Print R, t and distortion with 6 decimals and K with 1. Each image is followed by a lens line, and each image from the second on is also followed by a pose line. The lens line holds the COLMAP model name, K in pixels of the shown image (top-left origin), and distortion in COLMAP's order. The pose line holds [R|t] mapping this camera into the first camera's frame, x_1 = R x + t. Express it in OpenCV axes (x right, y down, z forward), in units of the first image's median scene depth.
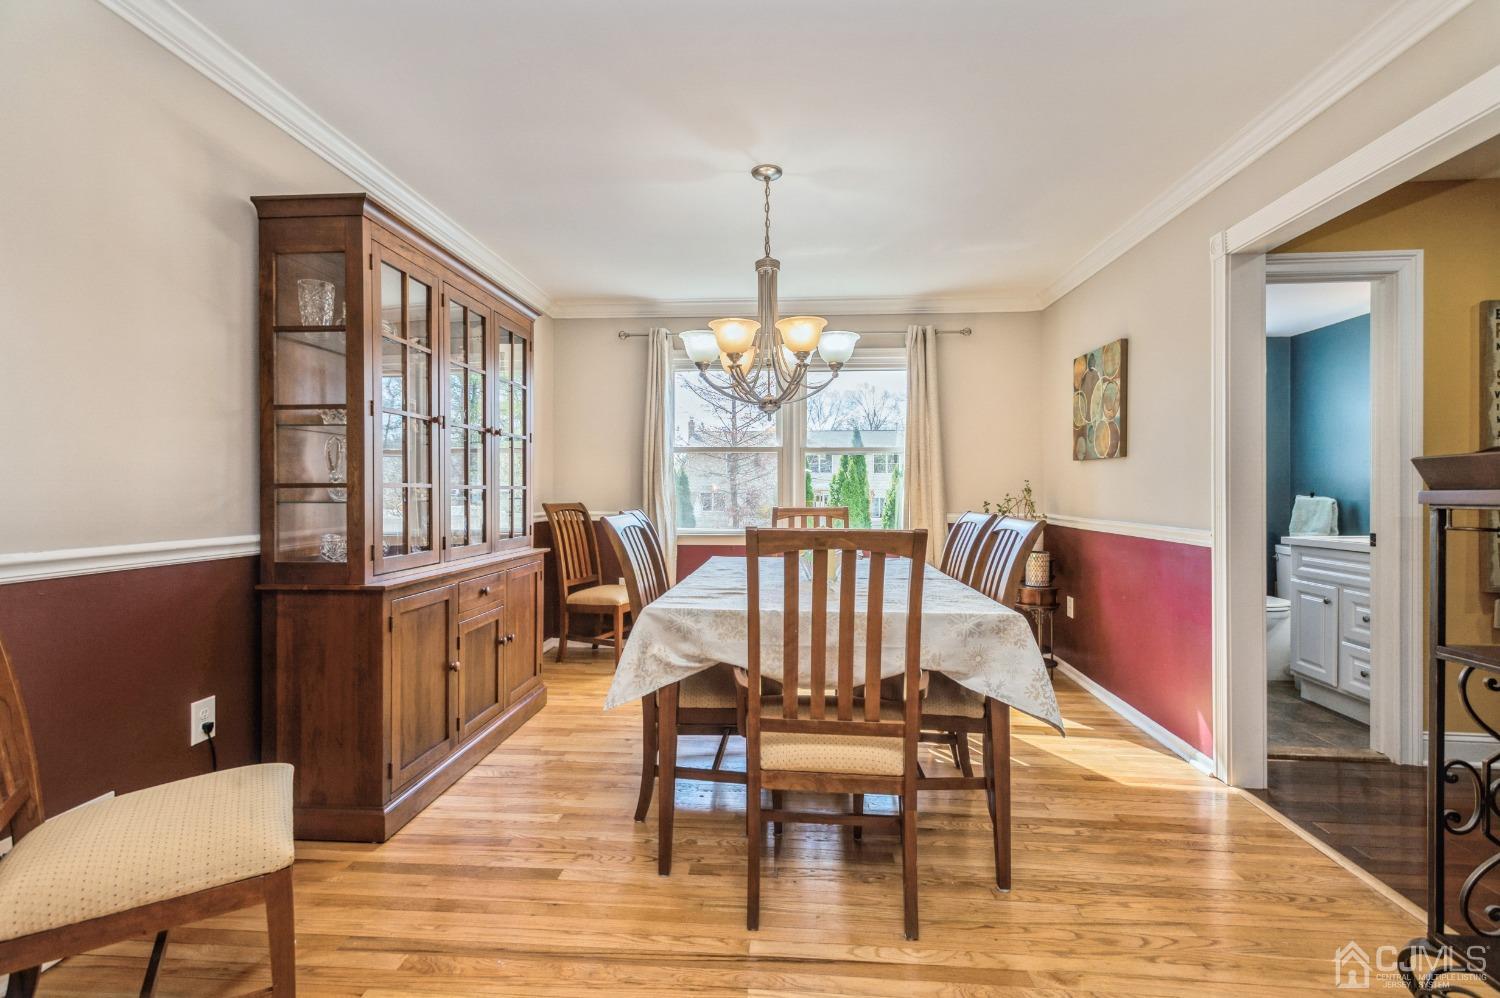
lens RADIAL K [[698.0, 0, 749.0], [0, 698.0, 496.2], [0, 0, 1]] dist [0.009732, -0.001461]
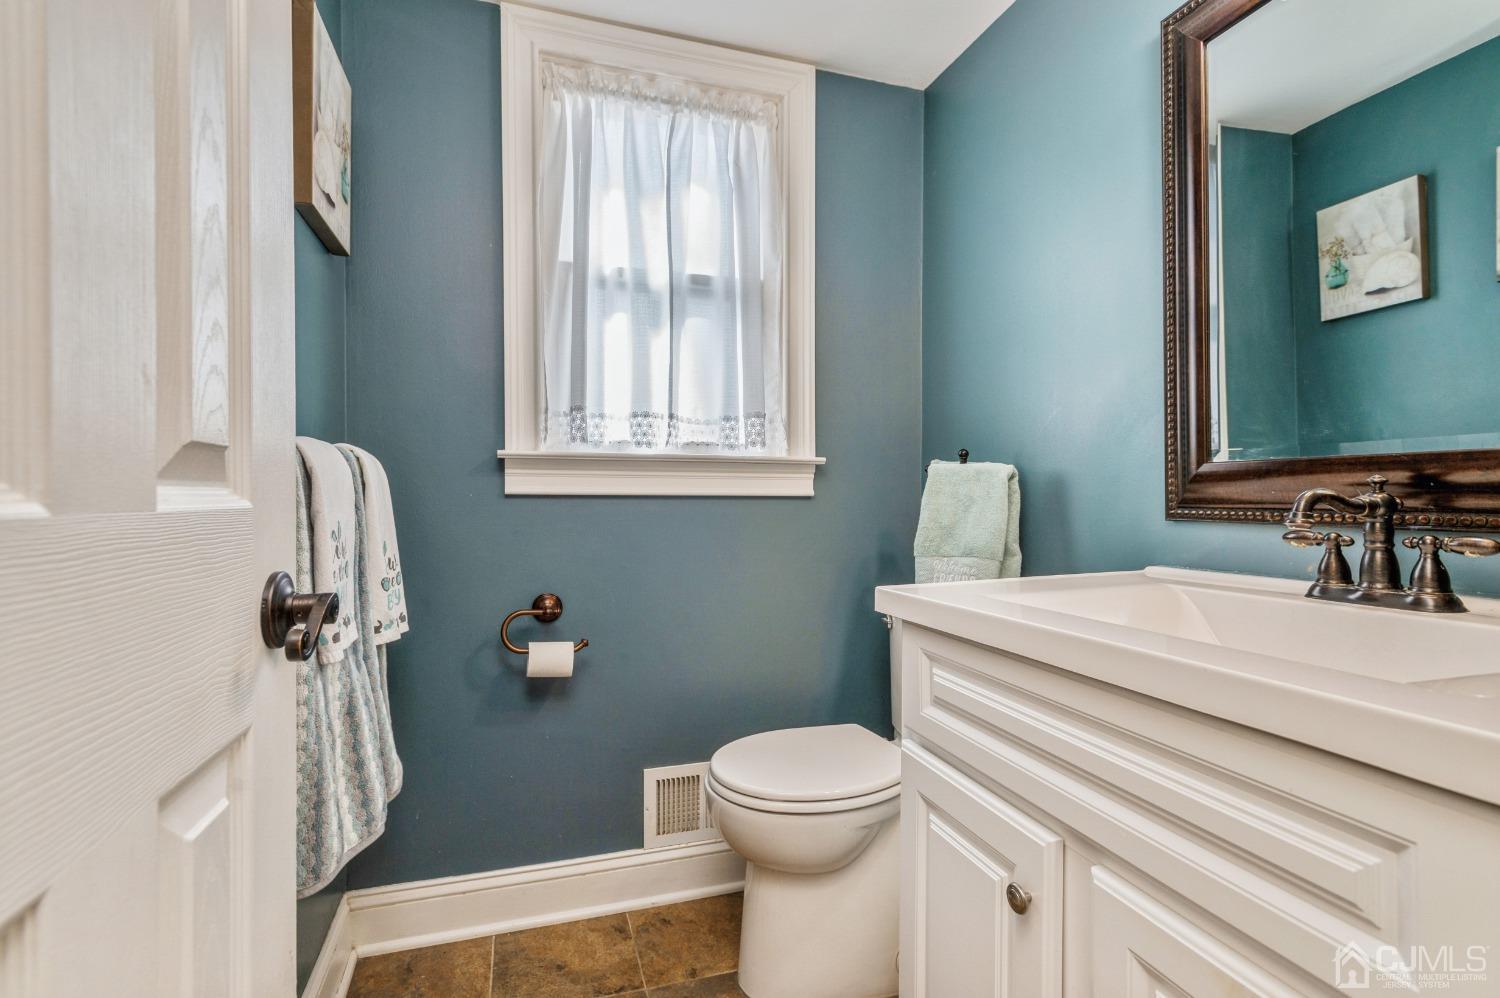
lens RADIAL K [[698.0, 0, 750.7], [0, 698.0, 502.2], [0, 0, 1]] dist [0.009732, -0.001461]
pose [[0.929348, 0.003343, 0.369191, 0.567854], [-0.002253, 0.999992, -0.003384, 0.024165], [-0.369199, 0.002313, 0.929348, 0.707206]]
